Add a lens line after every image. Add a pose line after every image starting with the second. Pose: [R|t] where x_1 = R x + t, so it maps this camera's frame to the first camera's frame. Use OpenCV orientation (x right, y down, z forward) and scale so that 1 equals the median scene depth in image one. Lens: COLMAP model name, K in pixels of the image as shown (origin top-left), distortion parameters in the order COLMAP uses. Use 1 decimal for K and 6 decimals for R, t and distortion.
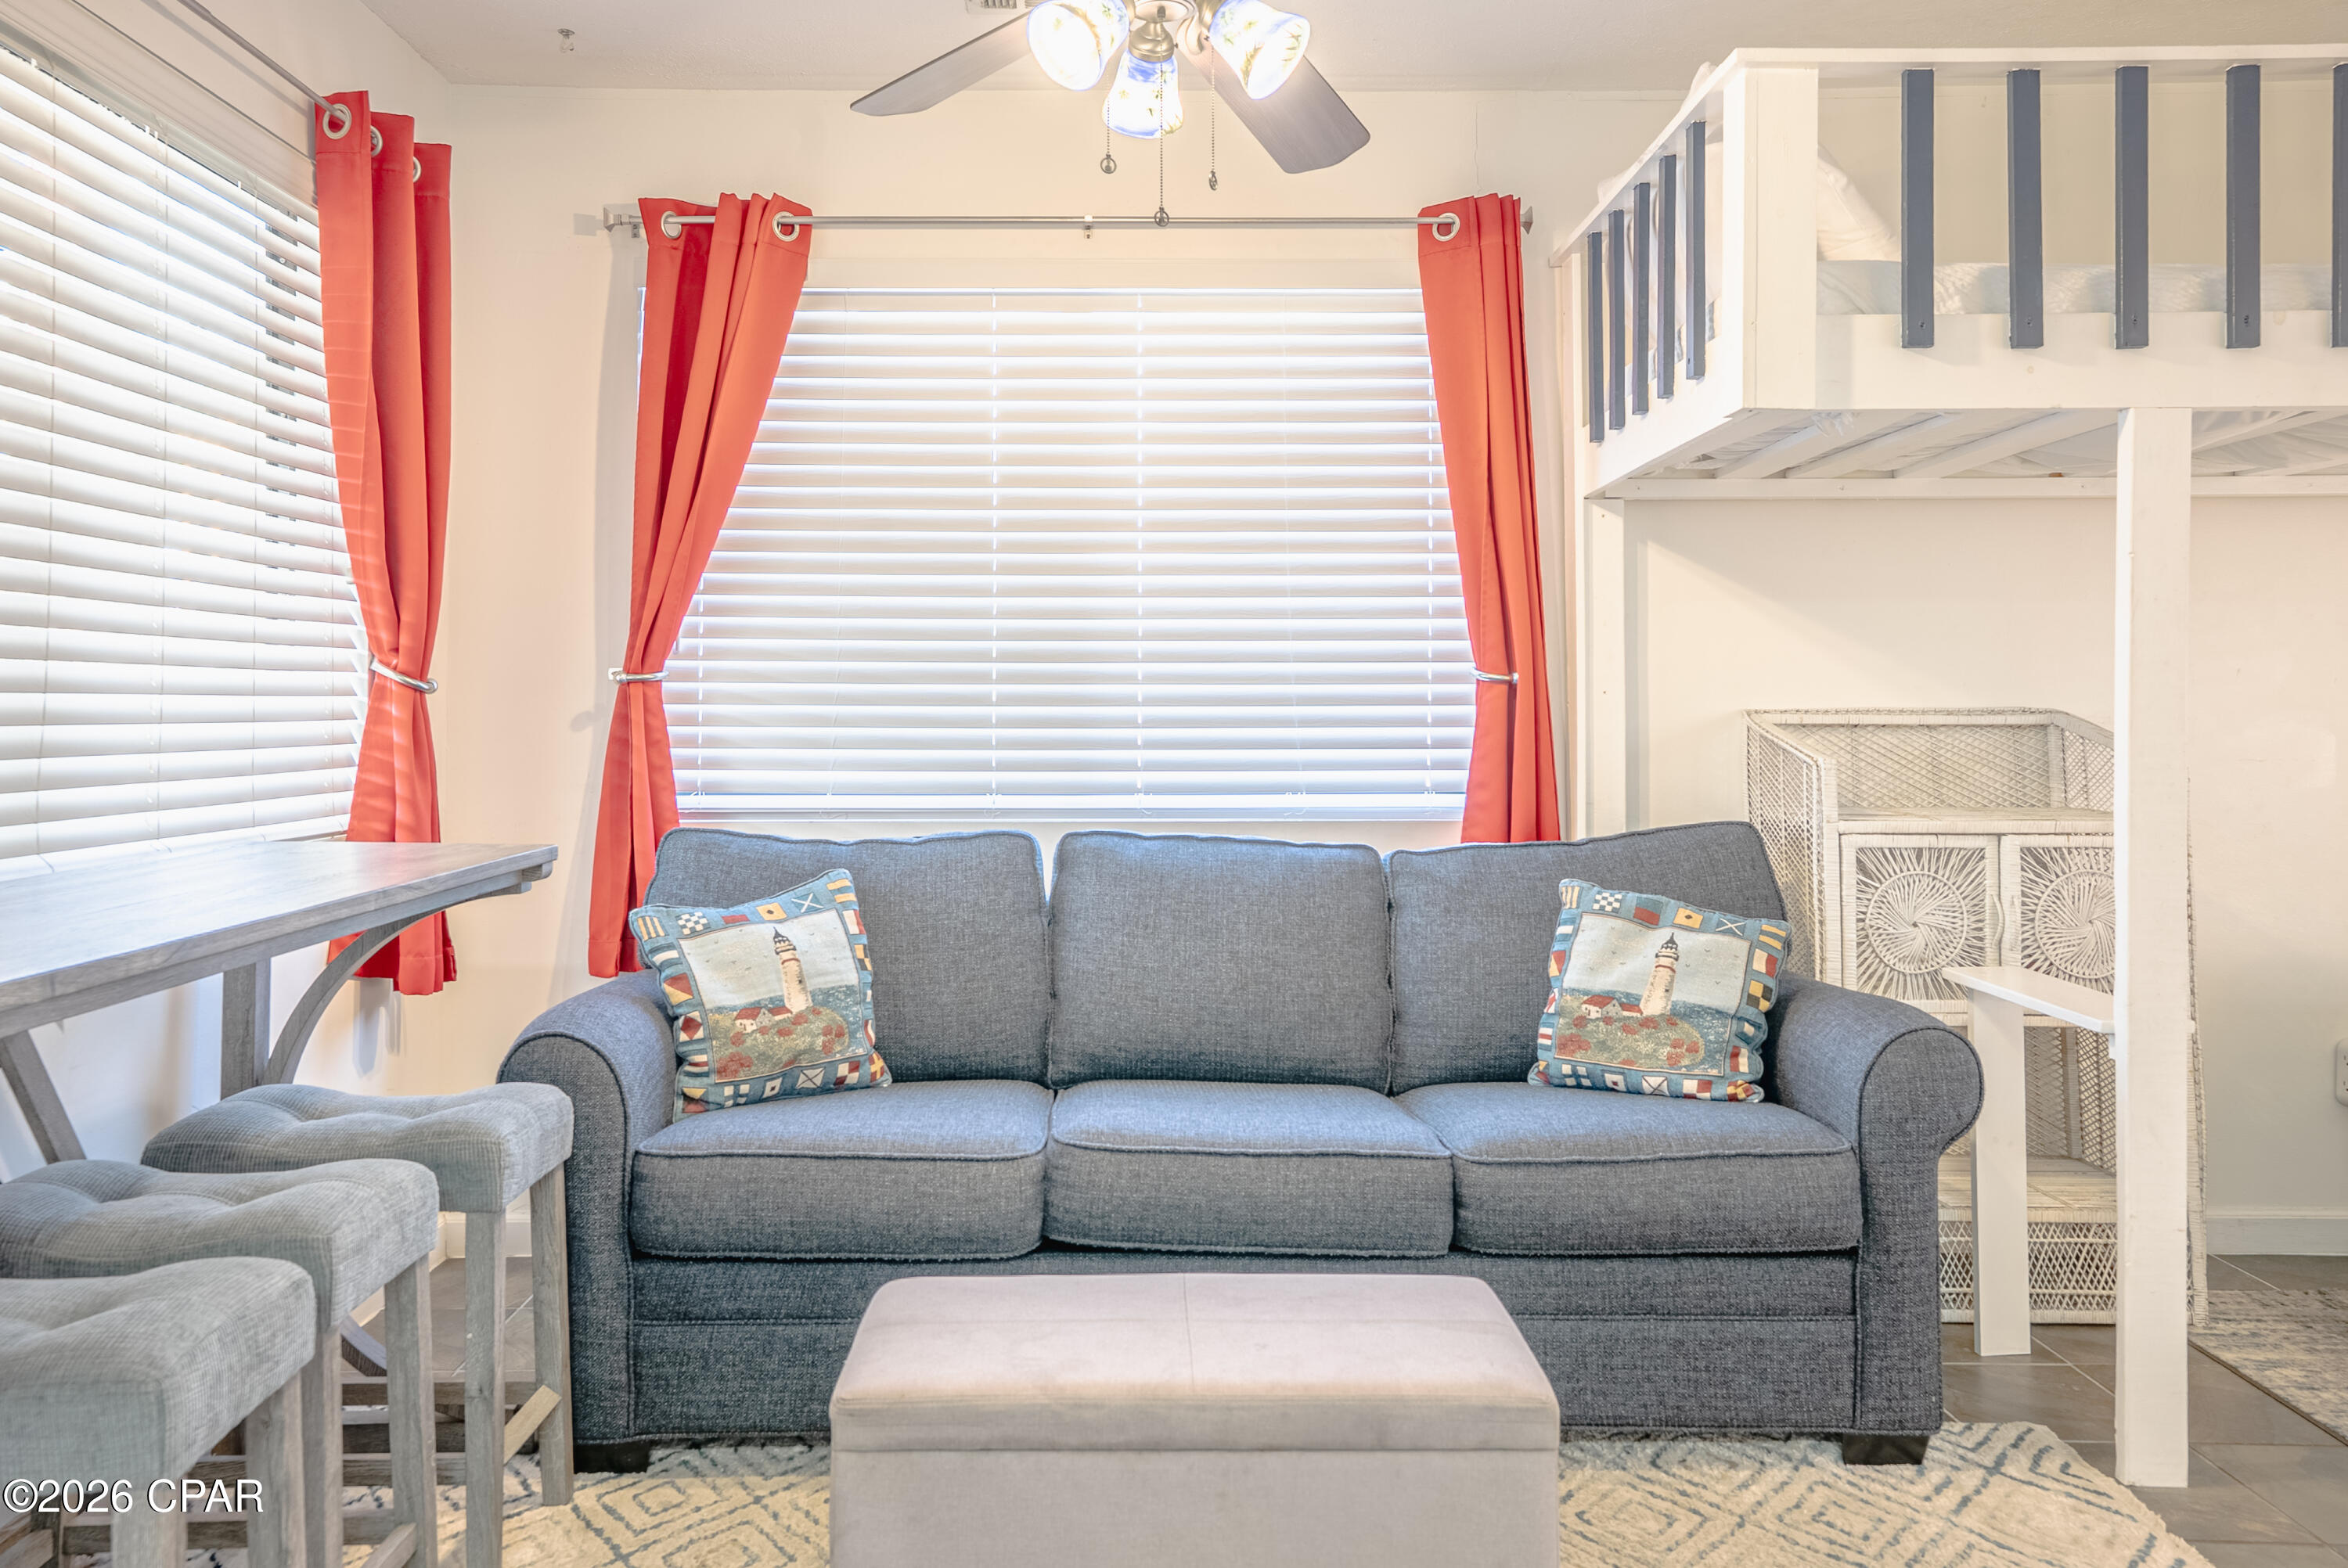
lens RADIAL K [[1739.4, 0, 1120.2], [0, 1739.4, 685.1], [0, 0, 1]] dist [0.010233, 0.018260]
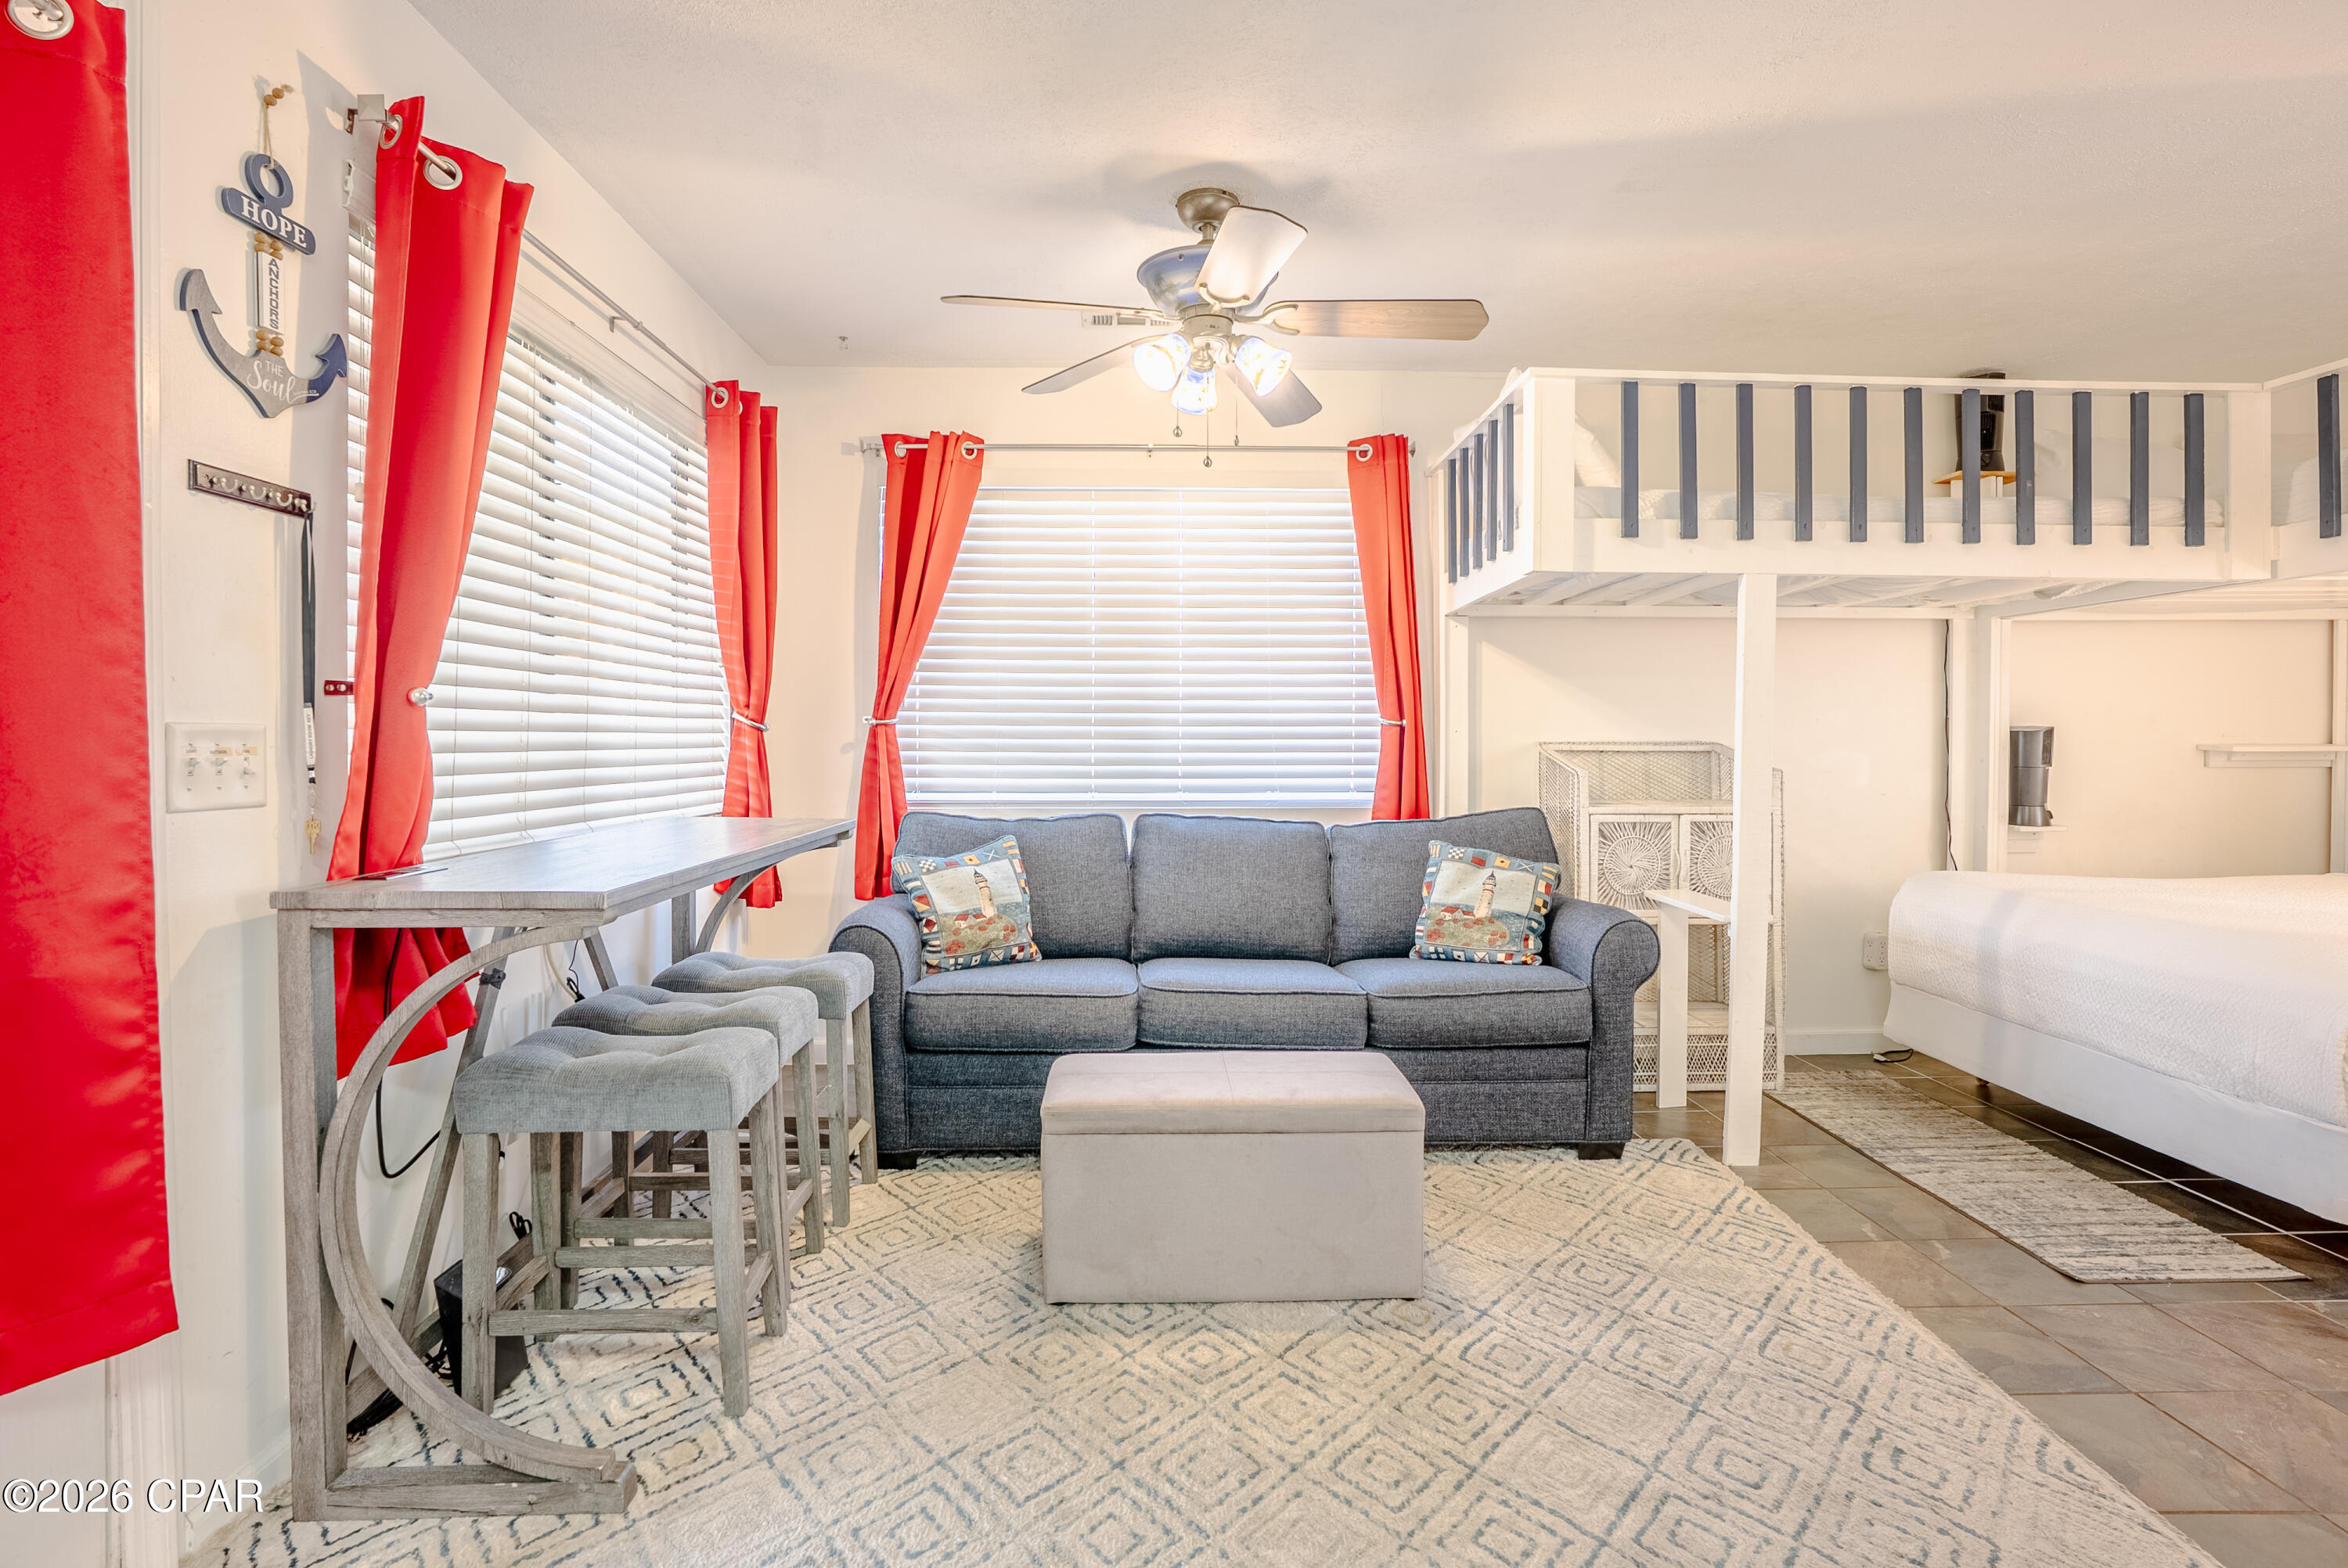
lens RADIAL K [[1176.7, 0, 1166.8], [0, 1176.7, 764.1], [0, 0, 1]] dist [-0.045727, 0.014065]
pose [[0.999647, 0.000328, 0.026551, -0.039163], [-0.001223, 0.999430, 0.033724, -0.002734], [-0.026525, -0.033745, 0.999078, -0.156460]]
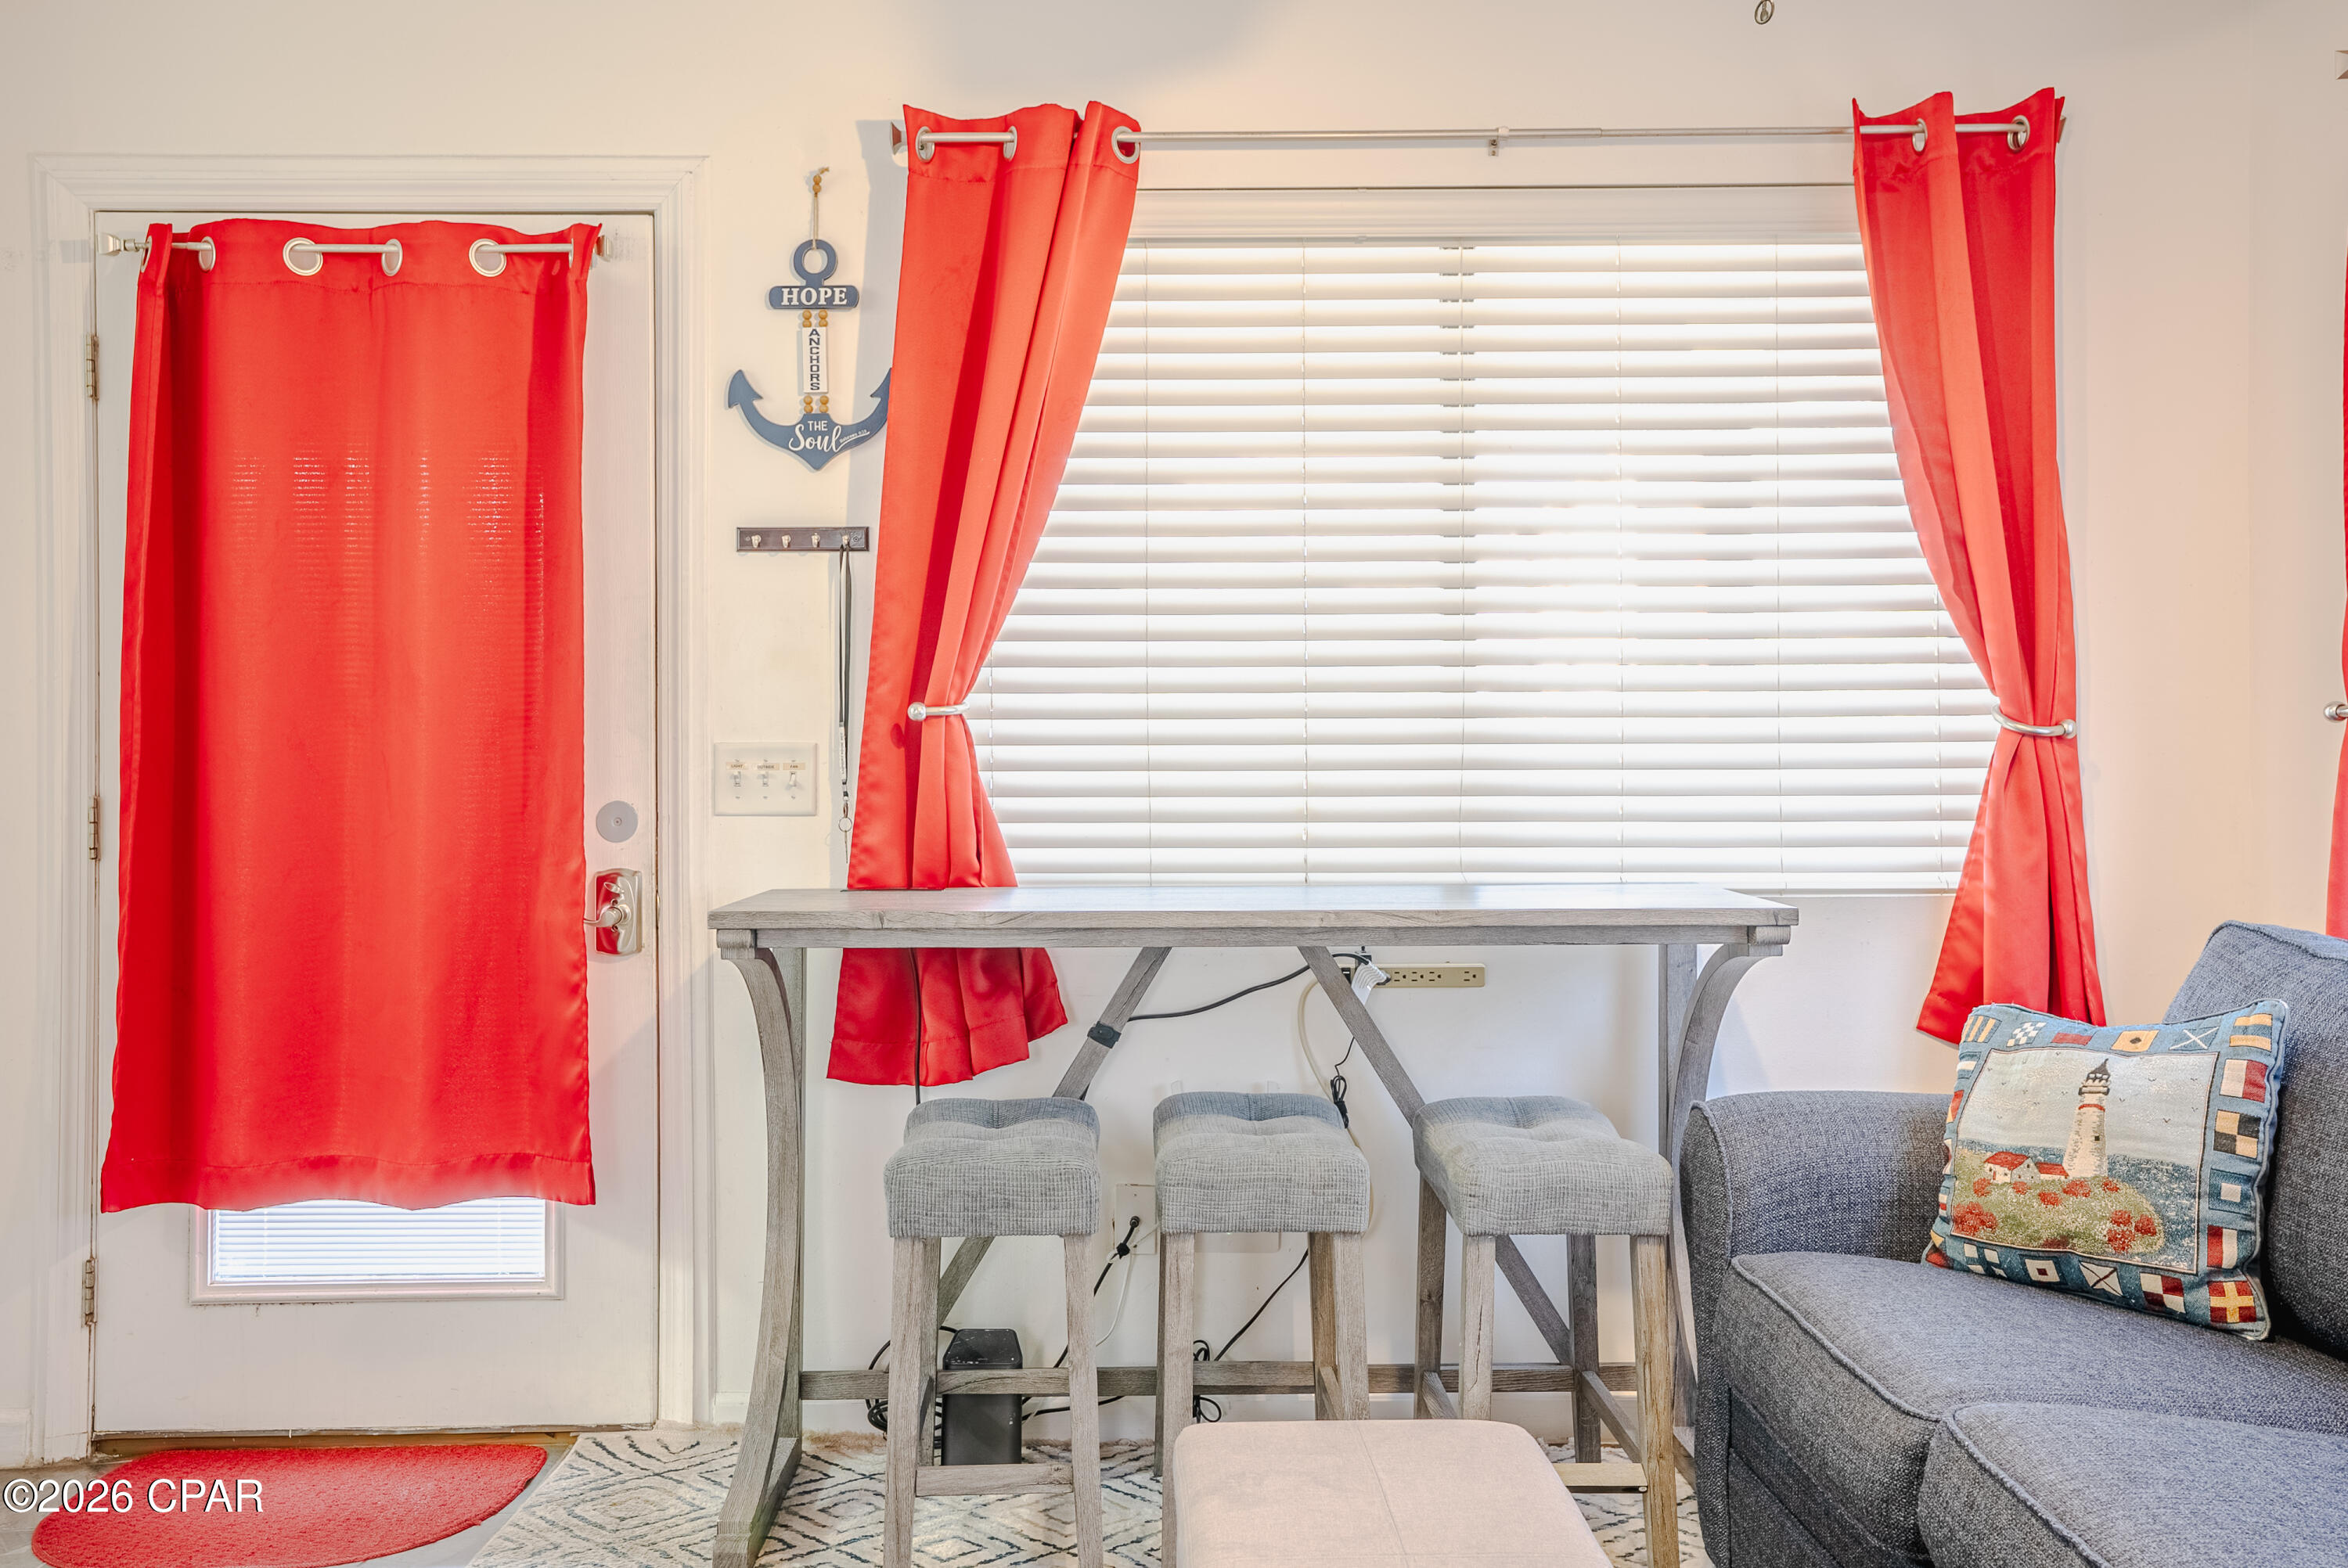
lens RADIAL K [[1925.8, 0, 1124.9], [0, 1925.8, 740.0], [0, 0, 1]] dist [0.031415, 0.015688]
pose [[-0.004372, -0.009802, -0.999942, 0.597607], [0.015324, 0.999834, -0.009868, 0.009158], [0.999873, -0.015366, -0.004221, 0.593382]]
